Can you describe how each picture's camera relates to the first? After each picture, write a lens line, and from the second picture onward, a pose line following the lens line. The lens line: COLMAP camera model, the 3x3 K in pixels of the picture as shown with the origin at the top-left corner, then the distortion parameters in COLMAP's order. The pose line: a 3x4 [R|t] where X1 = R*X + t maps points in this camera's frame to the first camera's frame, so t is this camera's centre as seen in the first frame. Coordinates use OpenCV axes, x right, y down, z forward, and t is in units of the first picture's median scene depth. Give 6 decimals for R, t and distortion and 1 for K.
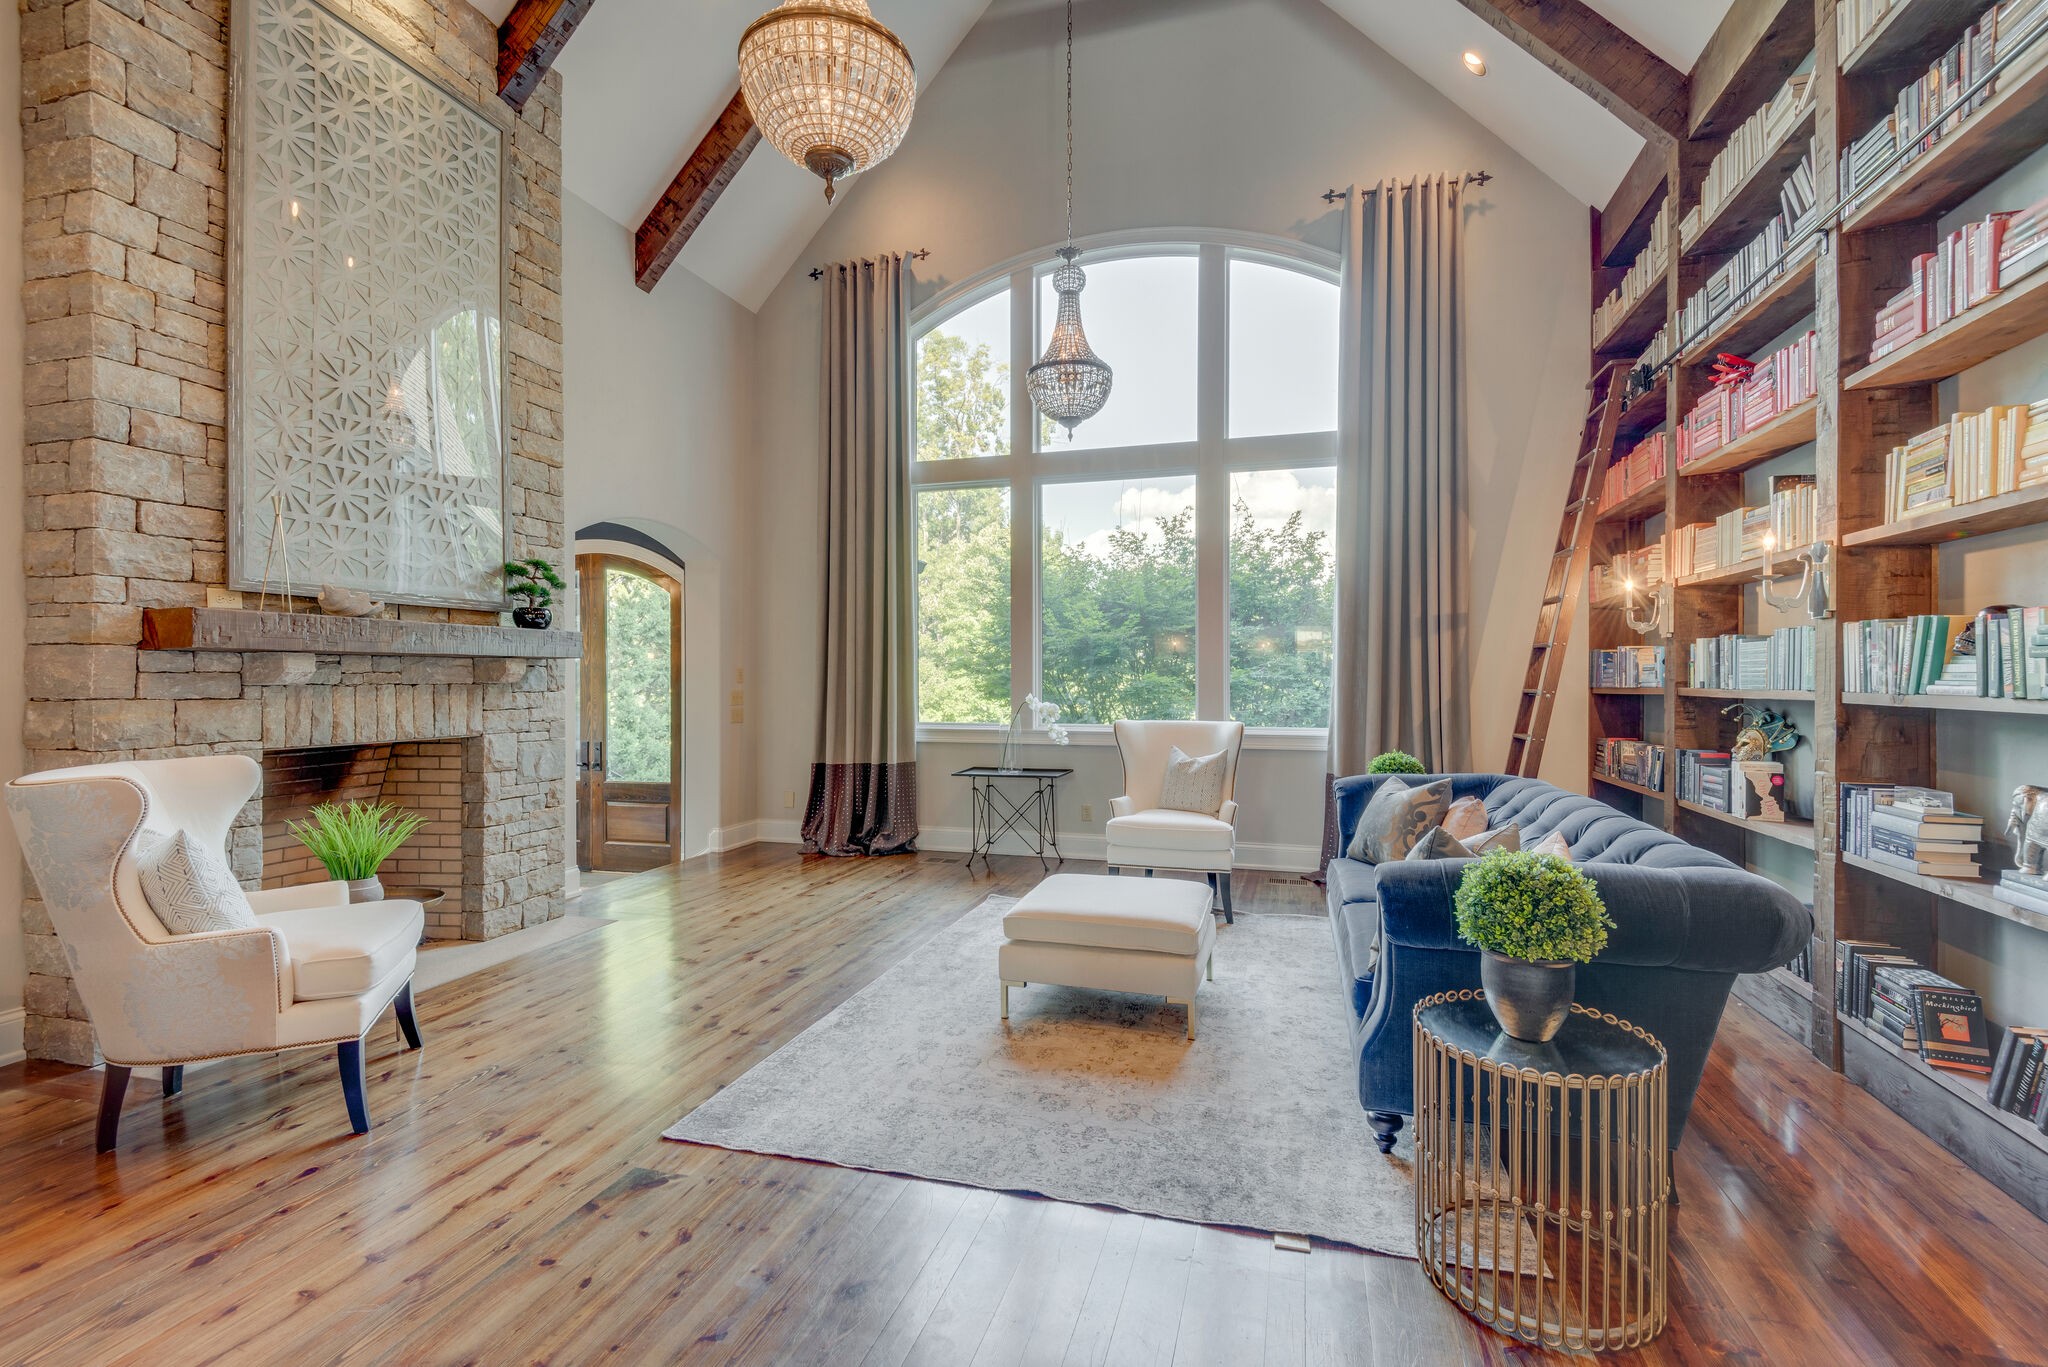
lens RADIAL K [[937.5, 0, 1040.8], [0, 937.5, 680.8], [0, 0, 1]] dist [0.019614, -0.005707]
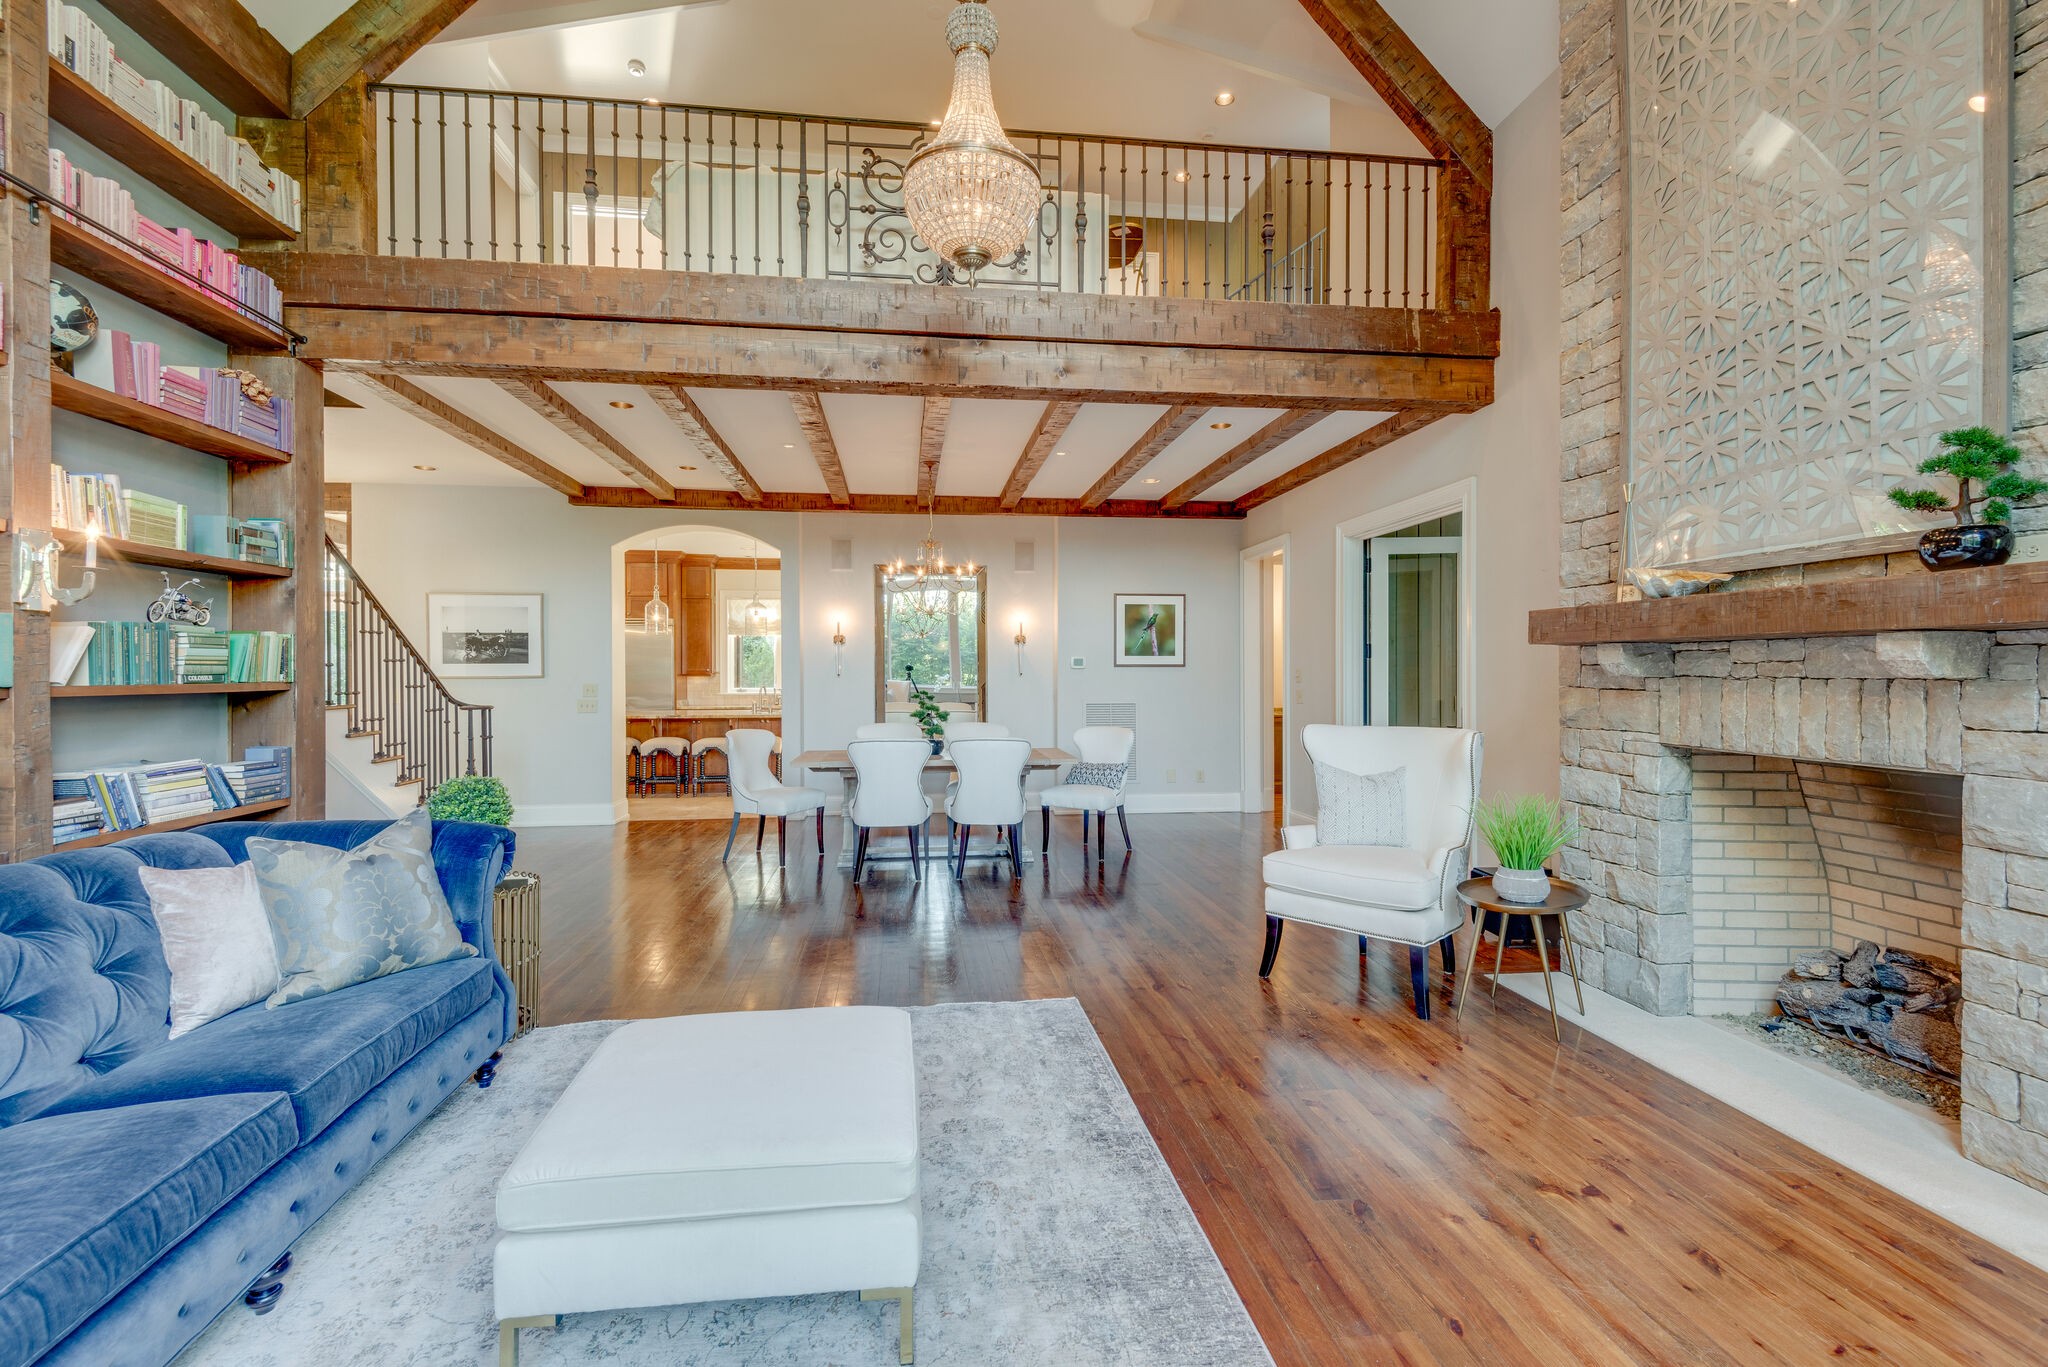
lens RADIAL K [[937.5, 0, 1031.4], [0, 937.5, 679.3], [0, 0, 1]] dist [0.019614, -0.005707]
pose [[-0.919869, 0.002828, -0.392214, 0.114762], [-0.001931, 0.999929, 0.011737, -0.002172], [0.392220, 0.011554, -0.919799, 1.305219]]
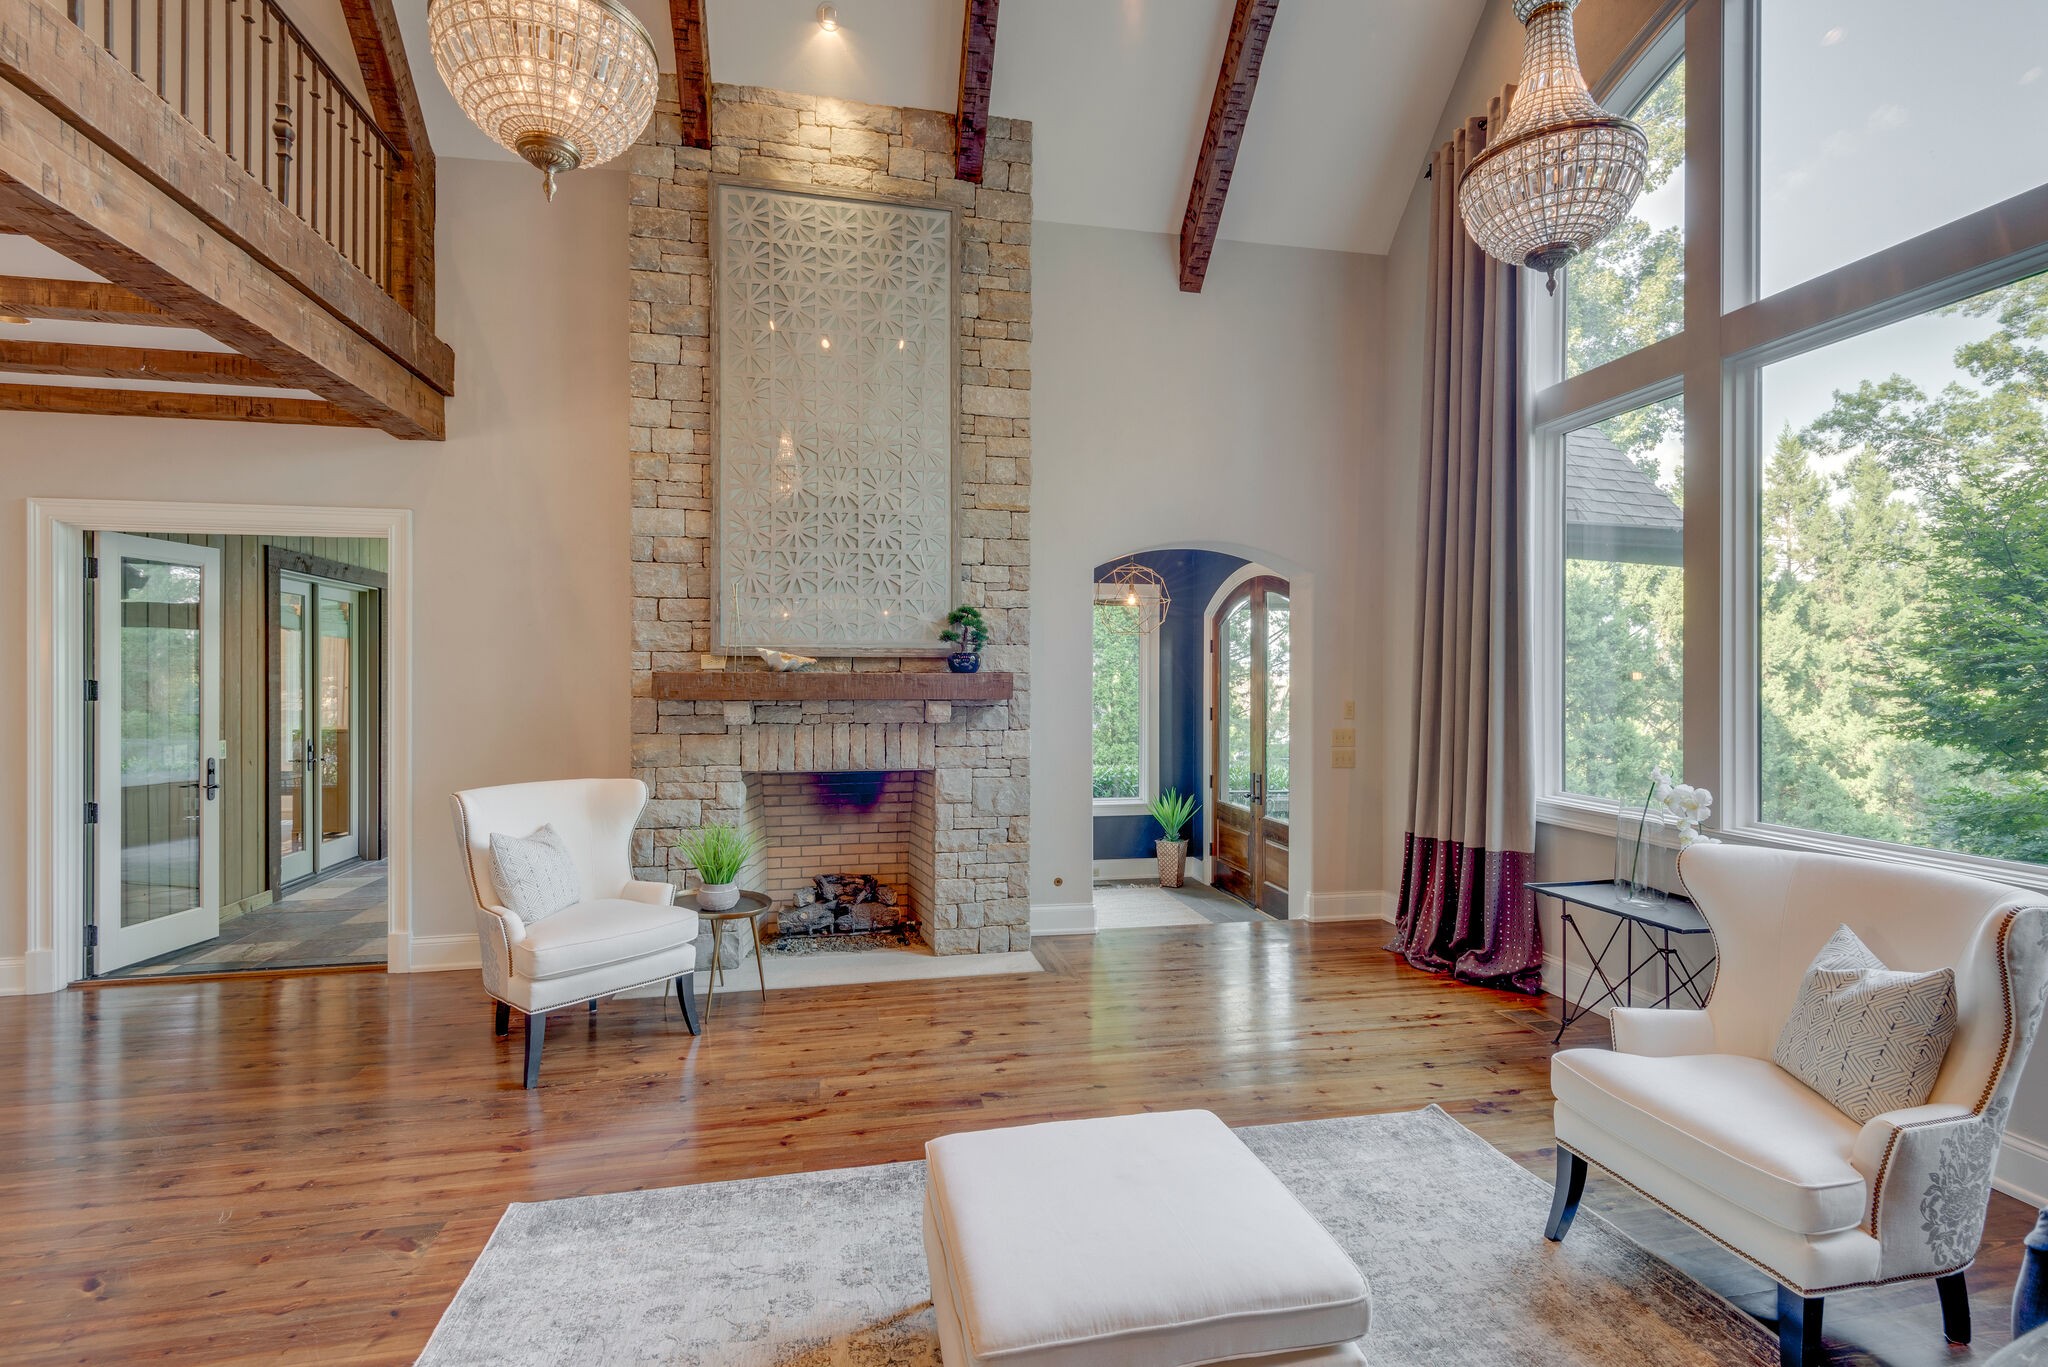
lens RADIAL K [[937.5, 0, 1036.6], [0, 937.5, 686.2], [0, 0, 1]] dist [0.019614, -0.005707]
pose [[0.468370, 0.014579, -0.883412, 0.439127], [-0.008677, 0.999892, 0.011901, -0.054857], [0.883490, 0.002091, 0.468446, 0.596252]]
